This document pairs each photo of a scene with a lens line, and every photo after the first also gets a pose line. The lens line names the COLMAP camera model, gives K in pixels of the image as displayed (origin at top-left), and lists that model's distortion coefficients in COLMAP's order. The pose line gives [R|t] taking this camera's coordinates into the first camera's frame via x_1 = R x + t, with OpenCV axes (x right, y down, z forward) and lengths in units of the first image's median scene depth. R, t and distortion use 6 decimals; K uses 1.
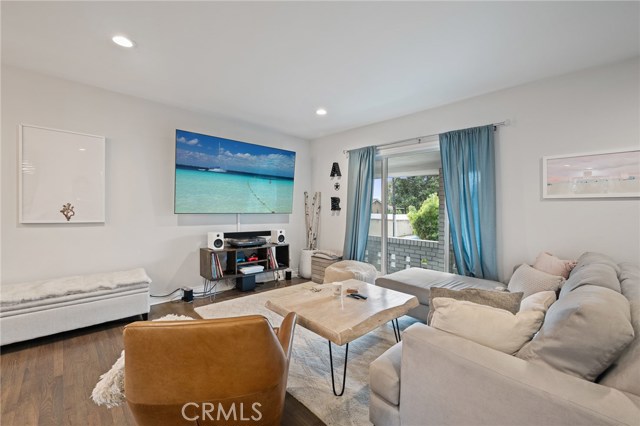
lens RADIAL K [[274.1, 0, 320.0], [0, 274.1, 213.0], [0, 0, 1]] dist [-0.000747, -0.000136]
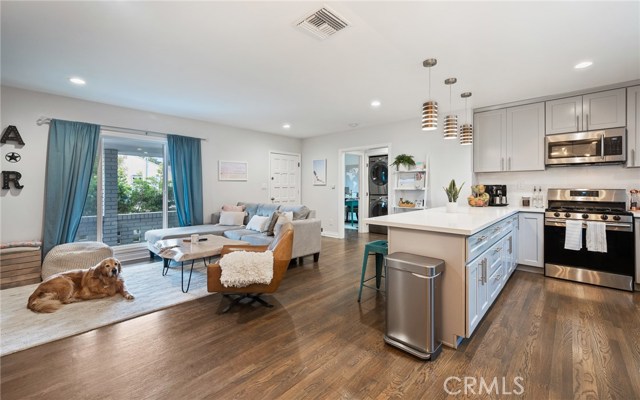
lens RADIAL K [[263.2, 0, 318.3], [0, 263.2, 188.2], [0, 0, 1]] dist [0.001382, 0.000258]
pose [[-0.038926, -0.018542, 0.999070, -0.915942], [0.019292, 0.999628, 0.019304, -0.012650], [-0.999056, 0.020026, -0.038554, 0.242348]]
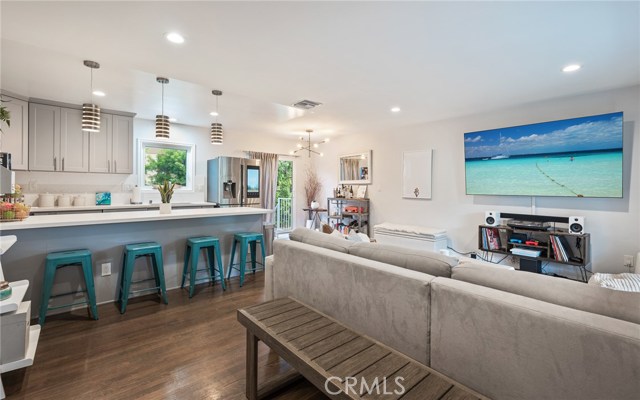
lens RADIAL K [[286.2, 0, 318.0], [0, 286.2, 188.6], [0, 0, 1]] dist [0.002076, 0.000265]
pose [[-0.061261, -0.012871, -0.998039, 0.887046], [-0.026080, 0.999596, -0.011290, 0.007596], [0.997781, 0.025337, -0.061572, 0.335040]]
